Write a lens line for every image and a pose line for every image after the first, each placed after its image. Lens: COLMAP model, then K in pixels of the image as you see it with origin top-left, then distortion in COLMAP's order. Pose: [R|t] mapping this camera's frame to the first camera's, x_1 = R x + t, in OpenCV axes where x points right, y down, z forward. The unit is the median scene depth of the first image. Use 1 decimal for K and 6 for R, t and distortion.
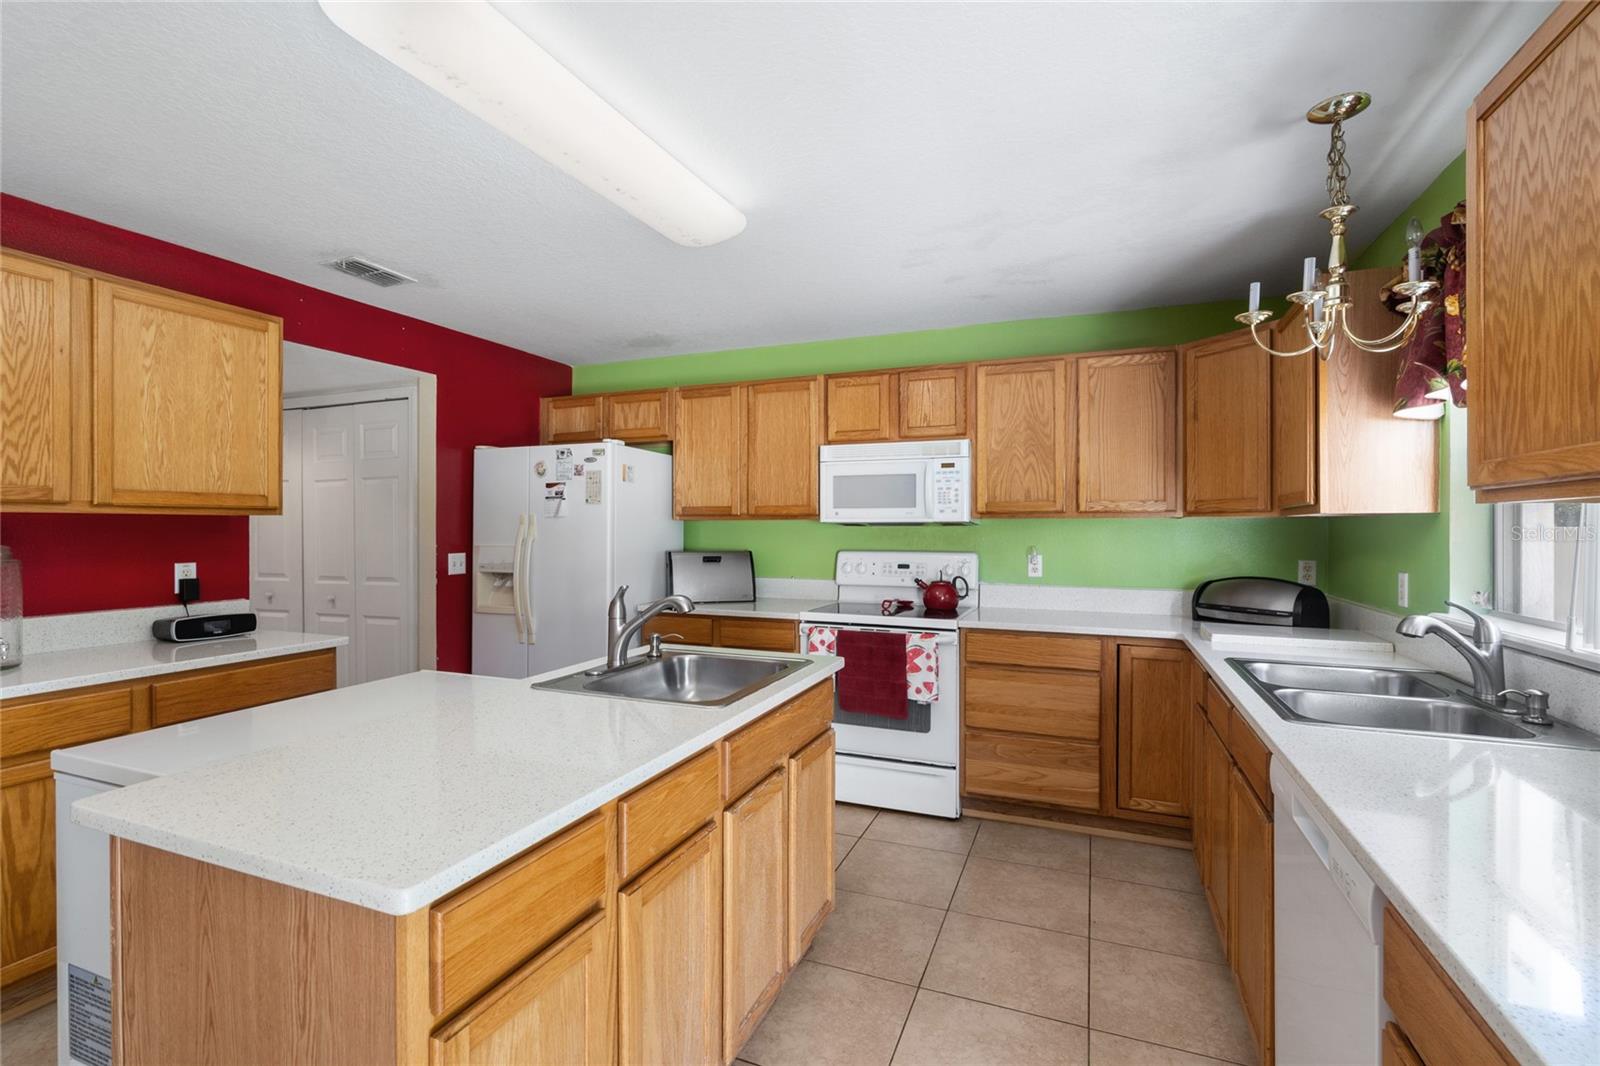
lens RADIAL K [[724.0, 0, 796.0], [0, 724.0, 522.5], [0, 0, 1]] dist [0.003338, 0.000186]
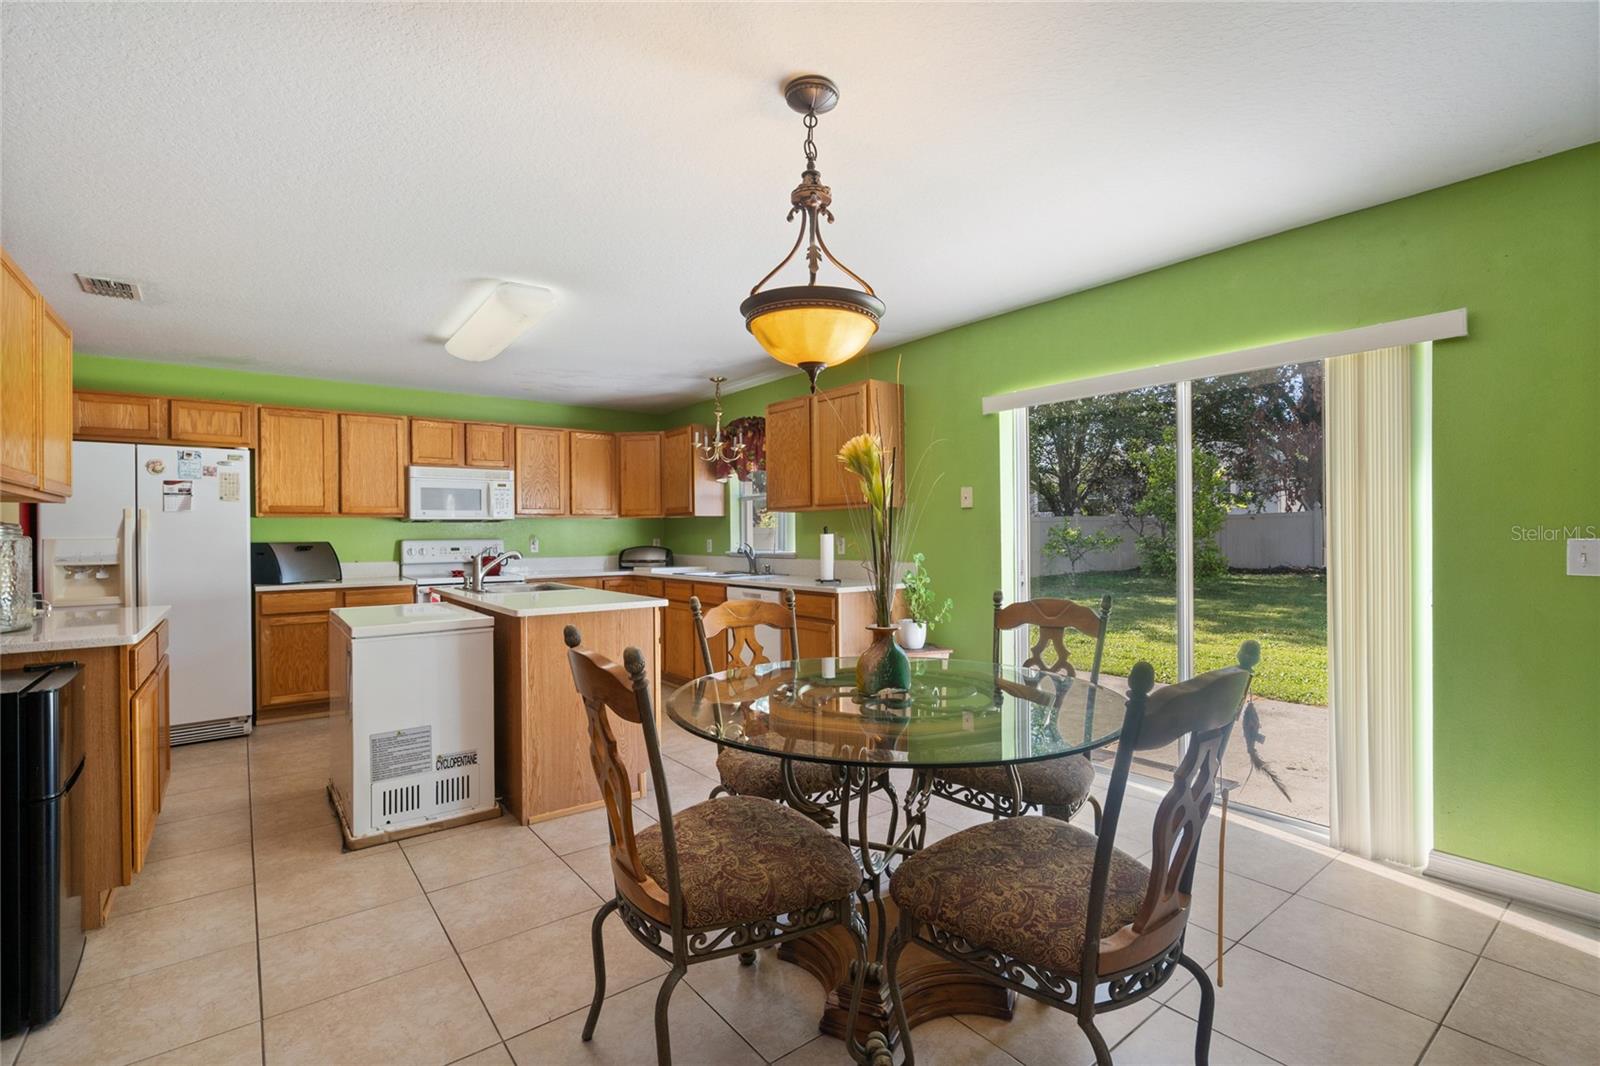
lens RADIAL K [[724.0, 0, 803.5], [0, 724.0, 532.9], [0, 0, 1]] dist [0.003338, 0.000186]
pose [[0.501134, -0.004317, 0.865359, -0.823197], [0.006270, 0.999979, 0.001358, 0.030340], [-0.865347, 0.004745, 0.501151, -0.396622]]
